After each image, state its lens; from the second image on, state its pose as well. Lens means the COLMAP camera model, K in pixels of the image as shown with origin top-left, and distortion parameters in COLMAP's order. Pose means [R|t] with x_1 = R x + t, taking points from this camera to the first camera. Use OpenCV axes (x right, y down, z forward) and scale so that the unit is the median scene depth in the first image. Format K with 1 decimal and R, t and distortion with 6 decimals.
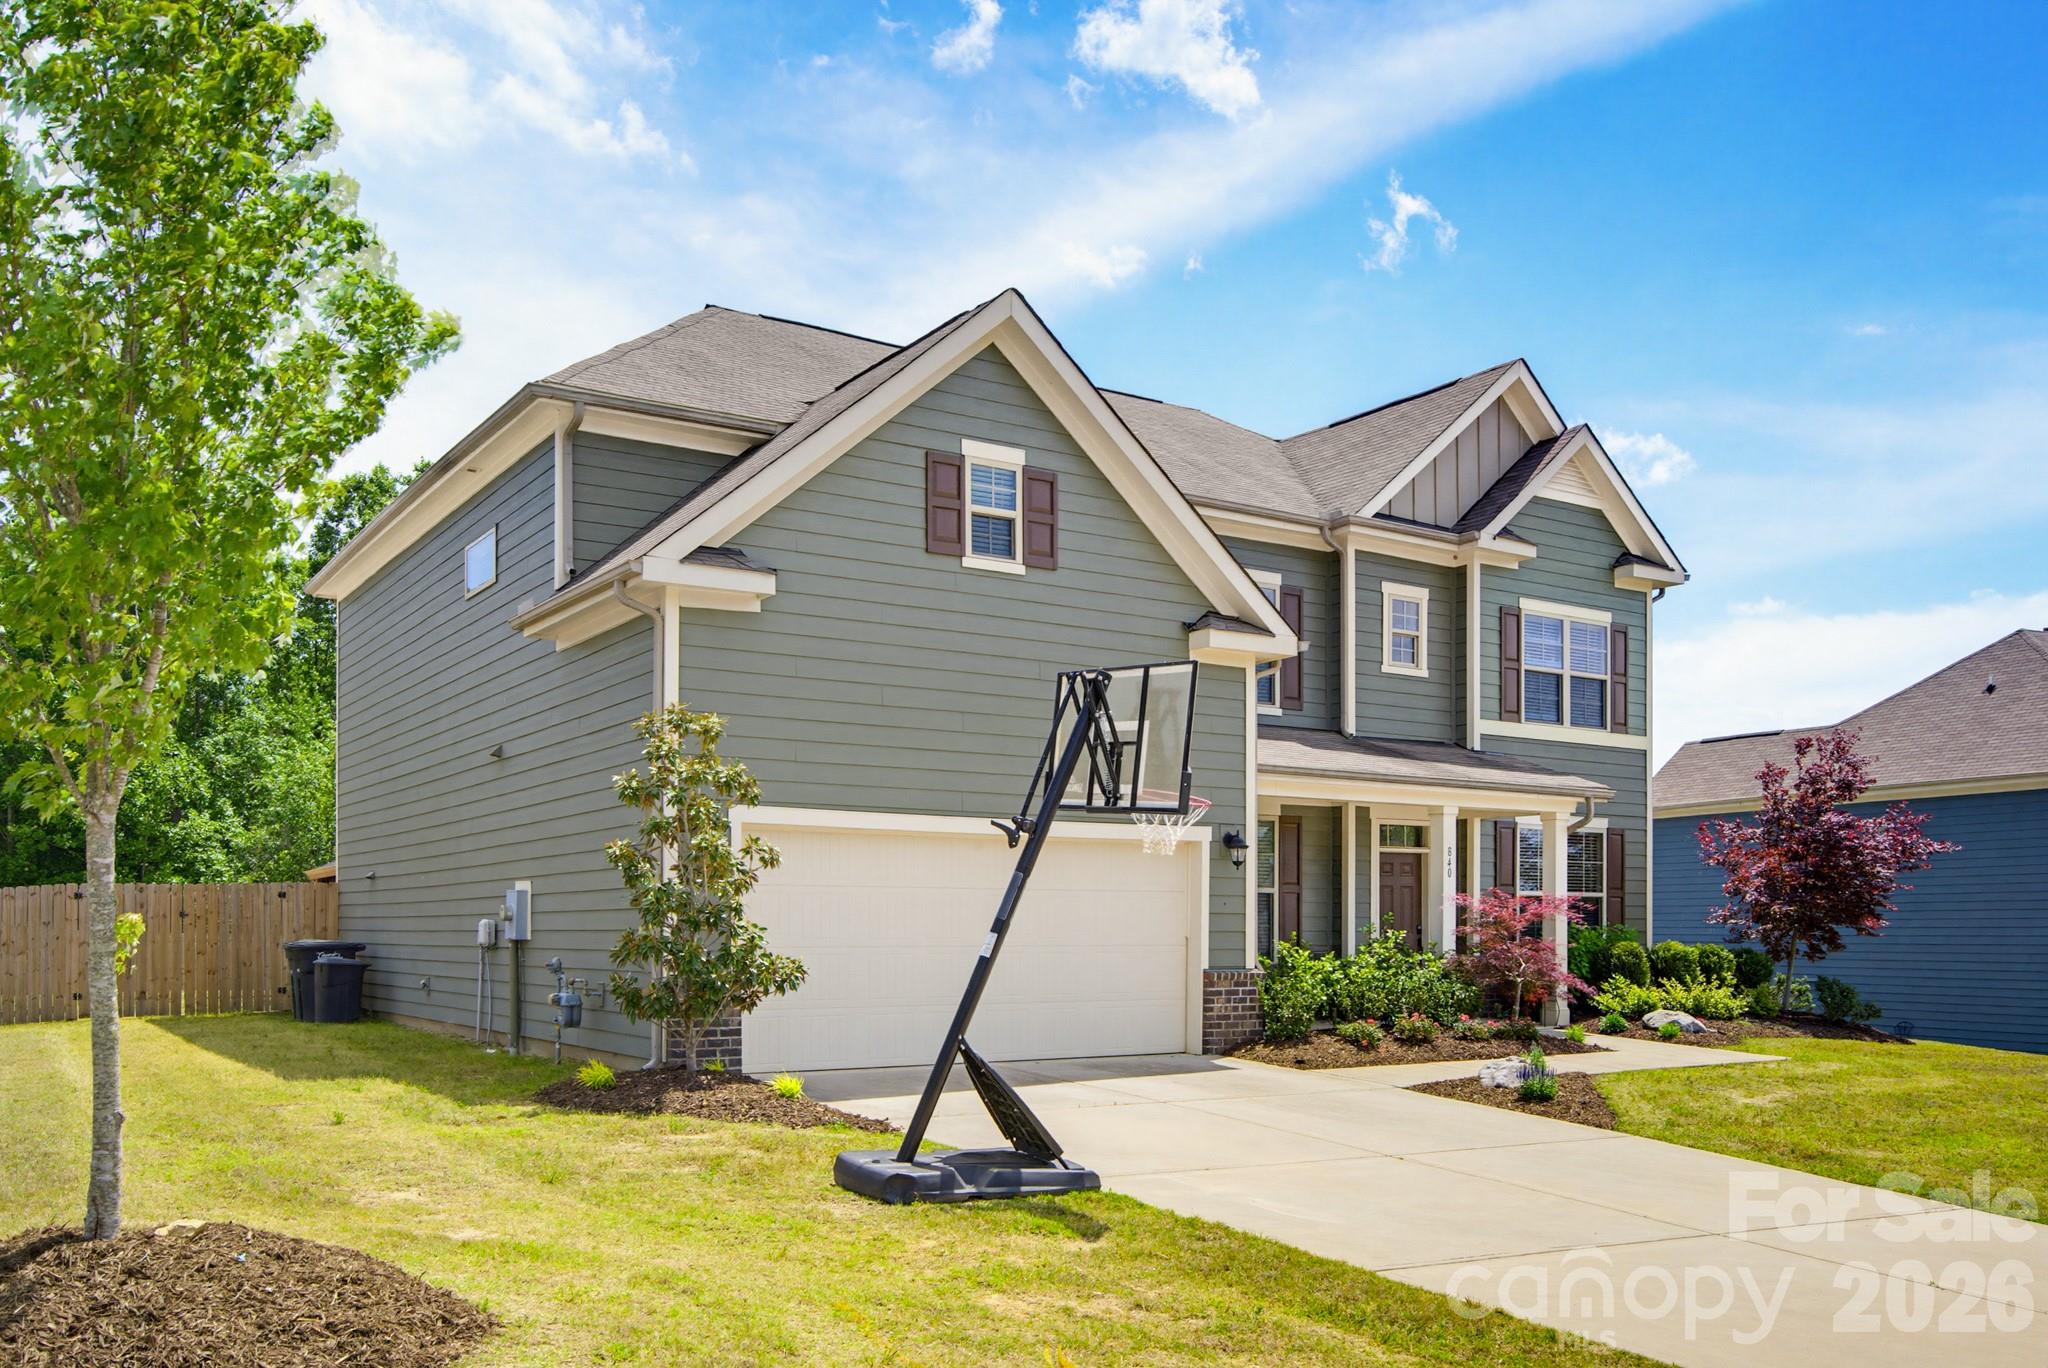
lens RADIAL K [[1686.4, 0, 1017.7], [0, 1686.4, 765.2], [0, 0, 1]] dist [-0.050969, 0.000785]
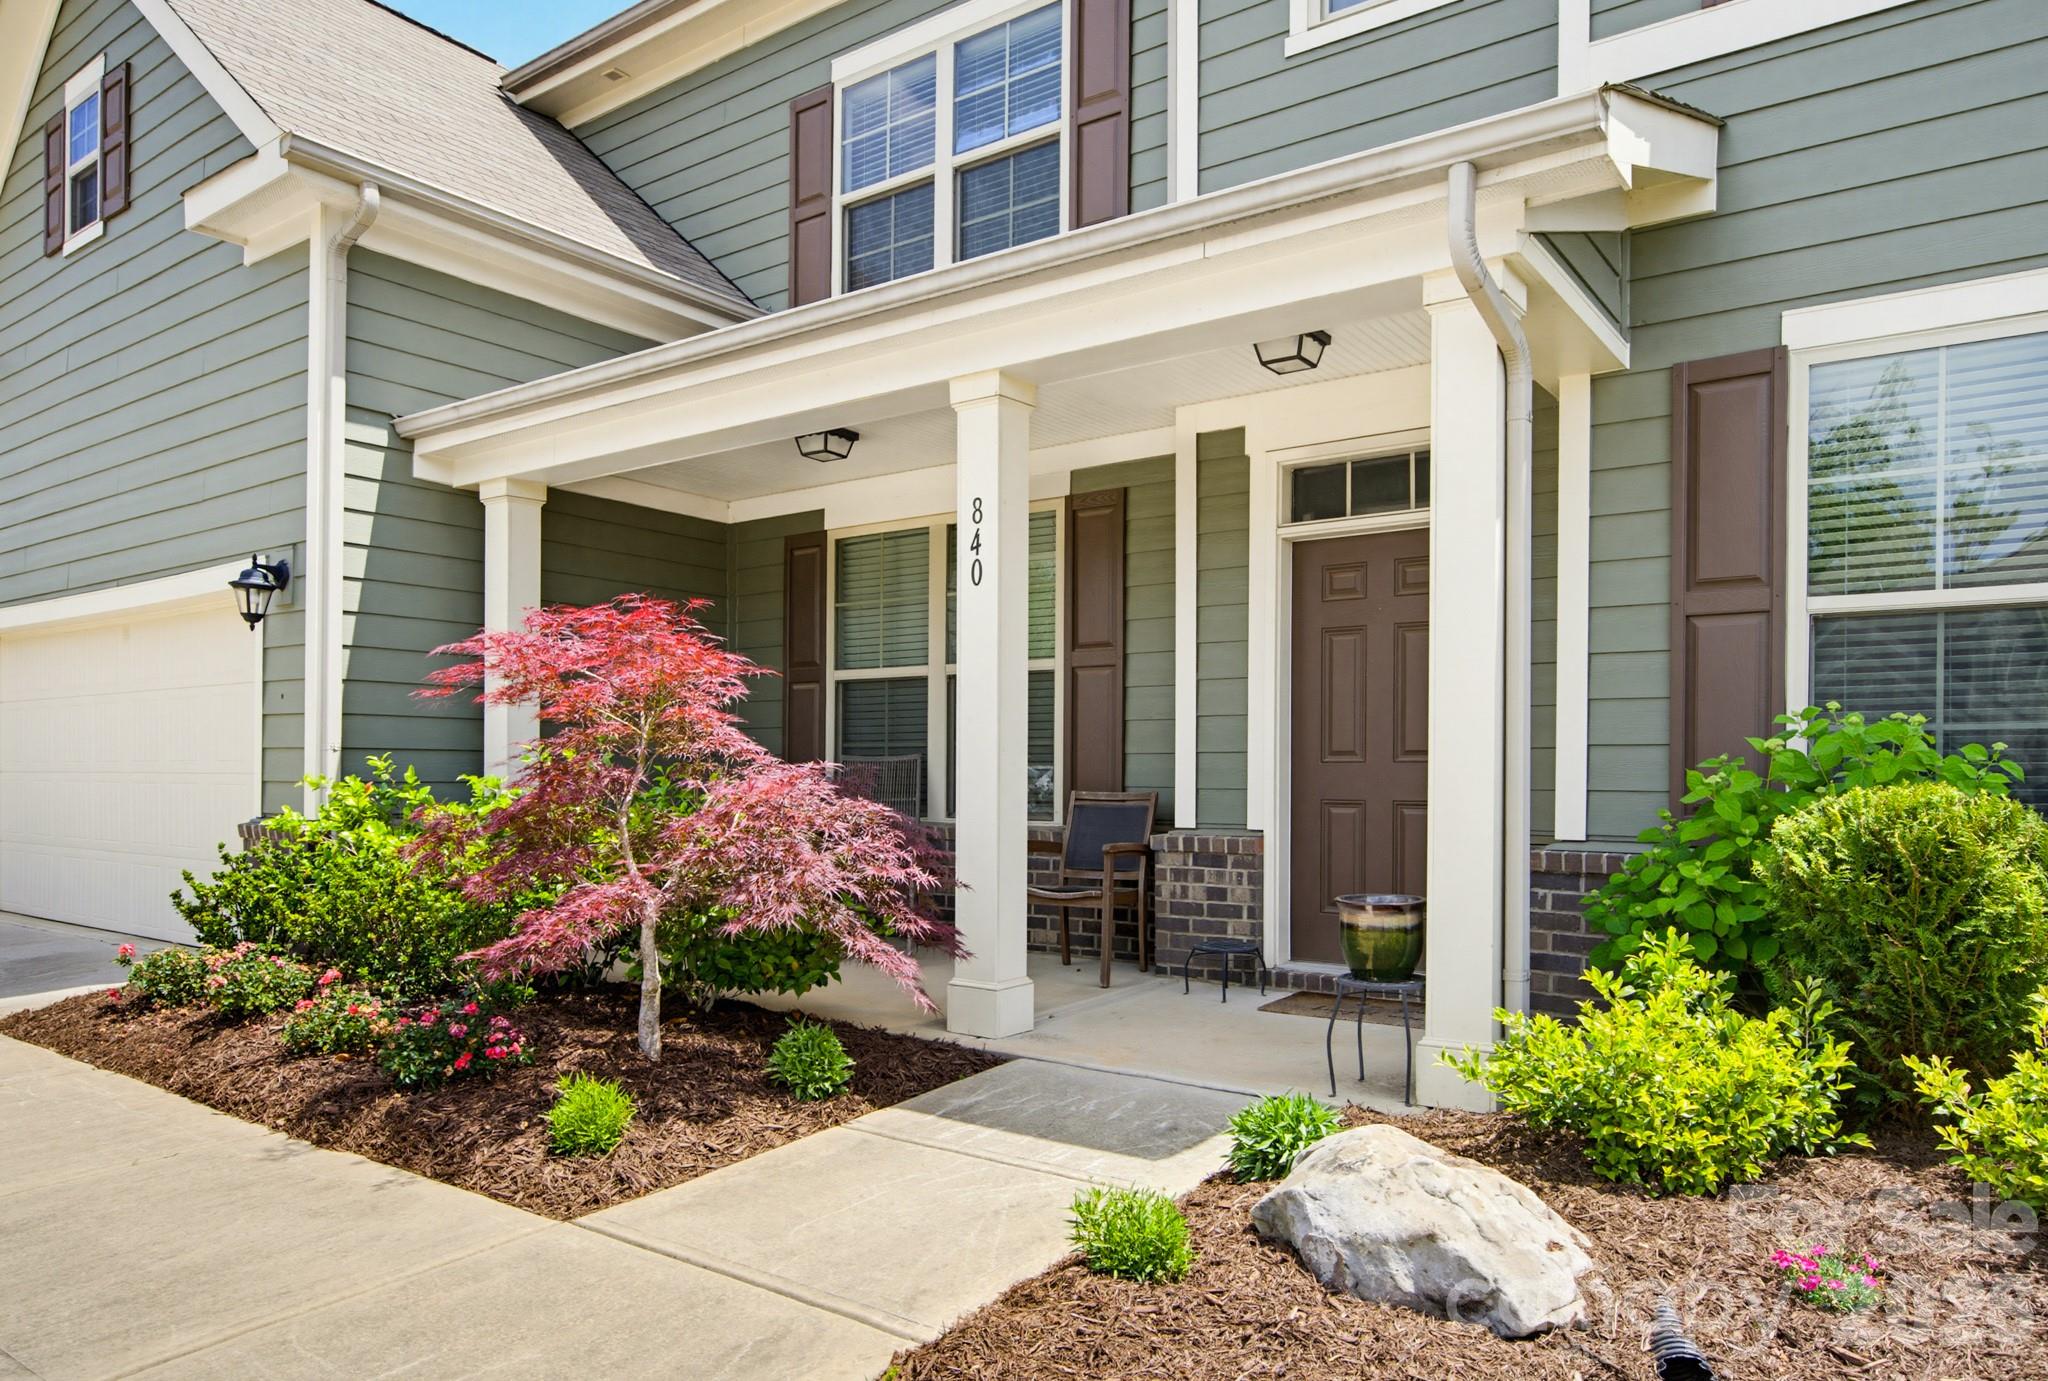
lens RADIAL K [[1332.0, 0, 1071.0], [0, 1332.0, 695.6], [0, 0, 1]] dist [0.000801, -0.000436]
pose [[0.363218, -0.054100, -0.930132, 0.583028], [0.086617, 0.995950, -0.024104, 0.110458], [0.927669, -0.071811, 0.366433, 1.049521]]
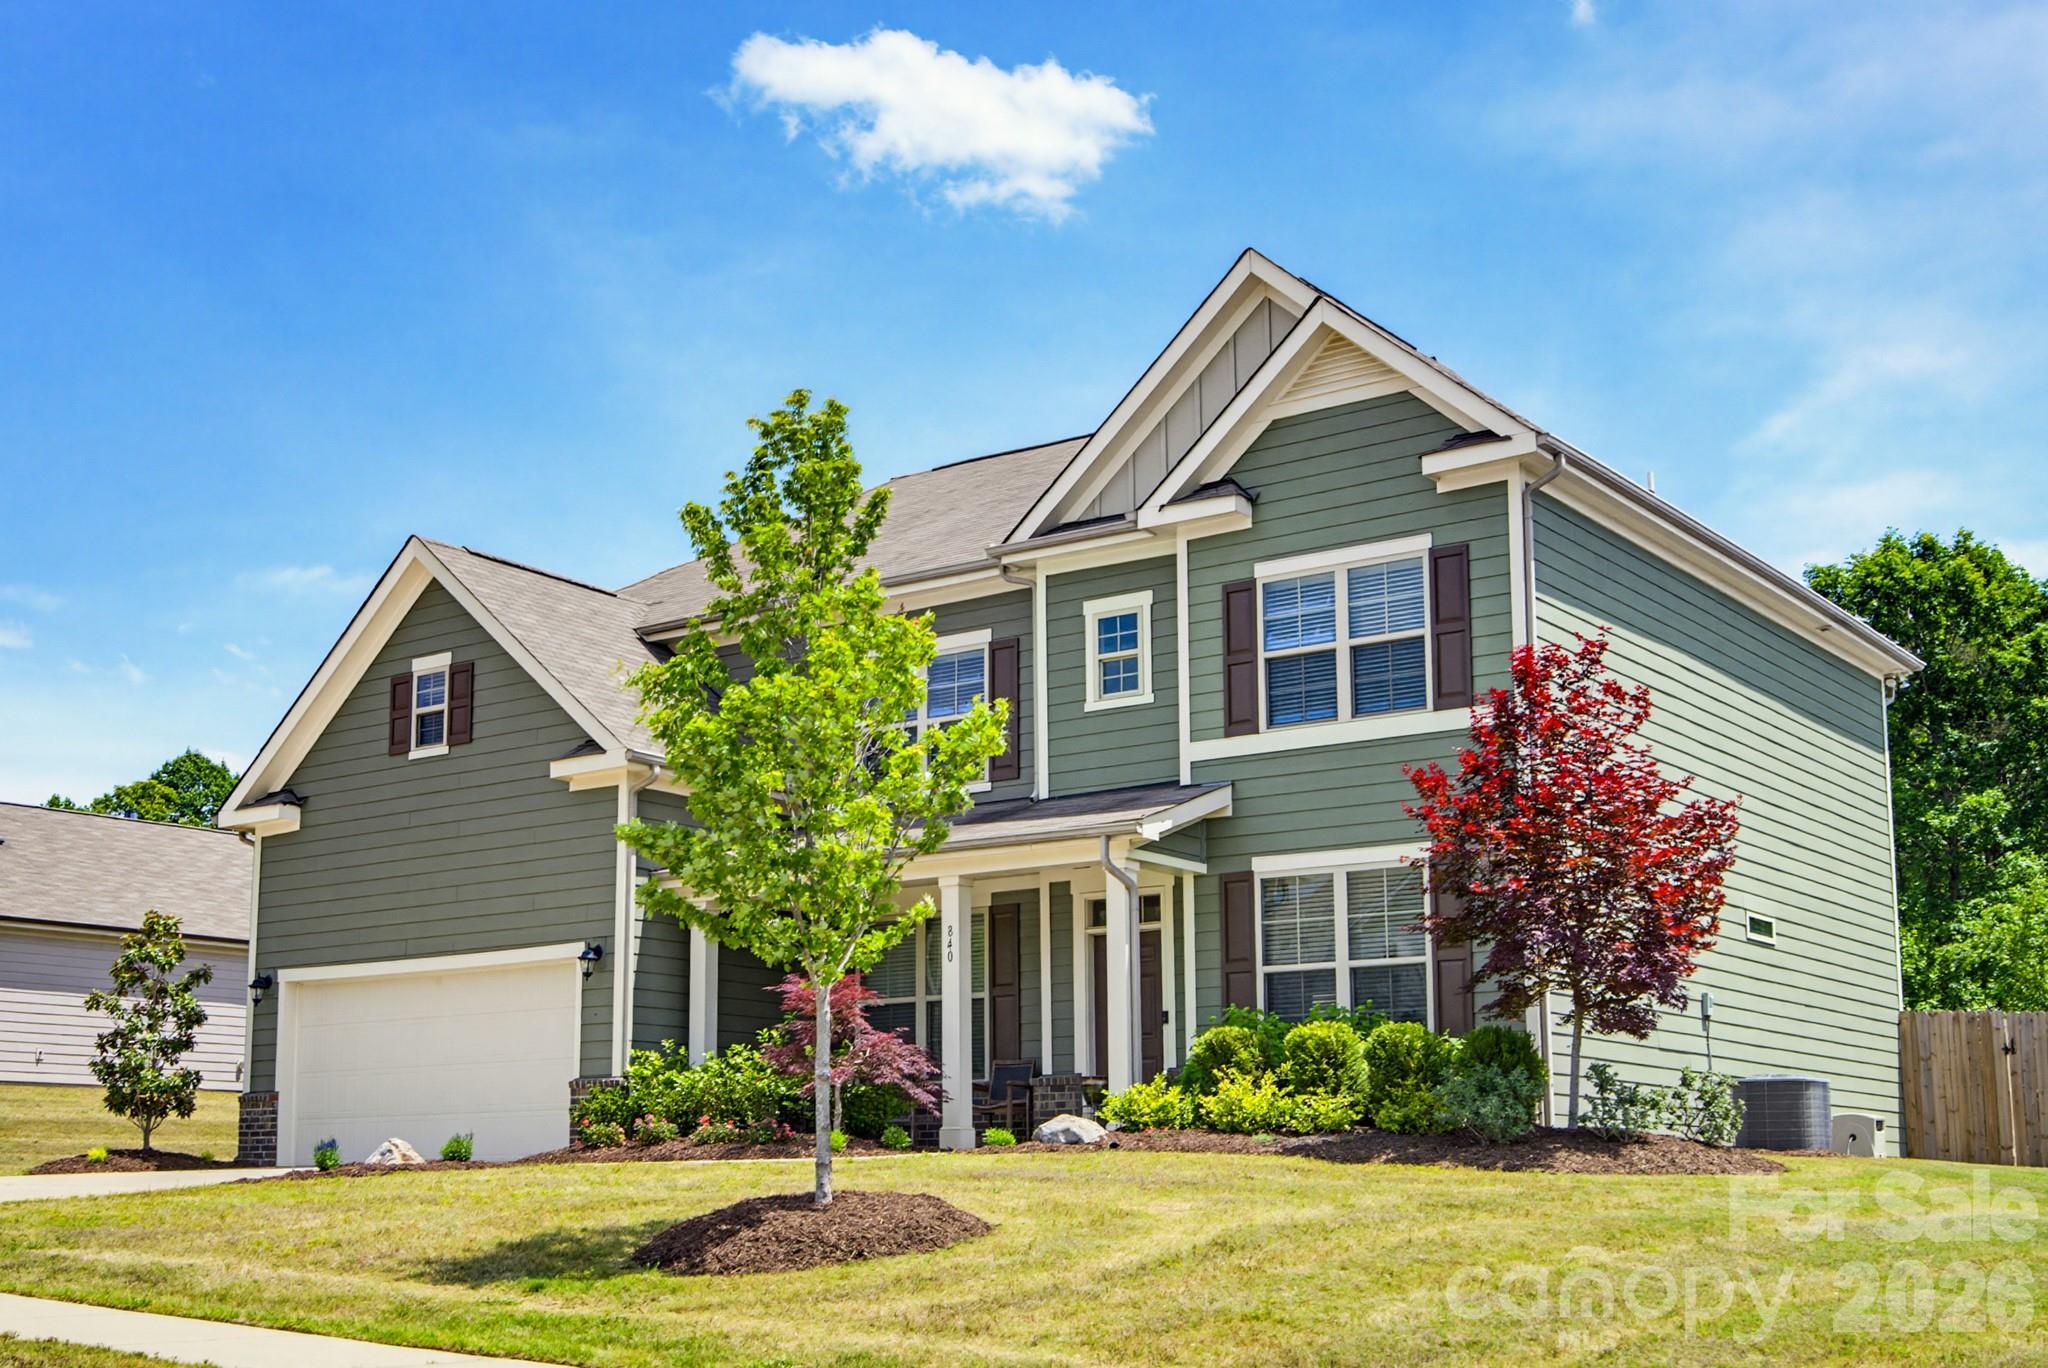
lens RADIAL K [[2440.8, 0, 1016.7], [0, 2440.8, 536.6], [0, 0, 1]] dist [-0.015212, 0.028513]
pose [[0.353514, -0.252193, -0.900792, 1.617082], [0.094648, 0.967674, -0.233773, 0.169767], [0.930629, -0.002616, 0.365956, 0.671010]]
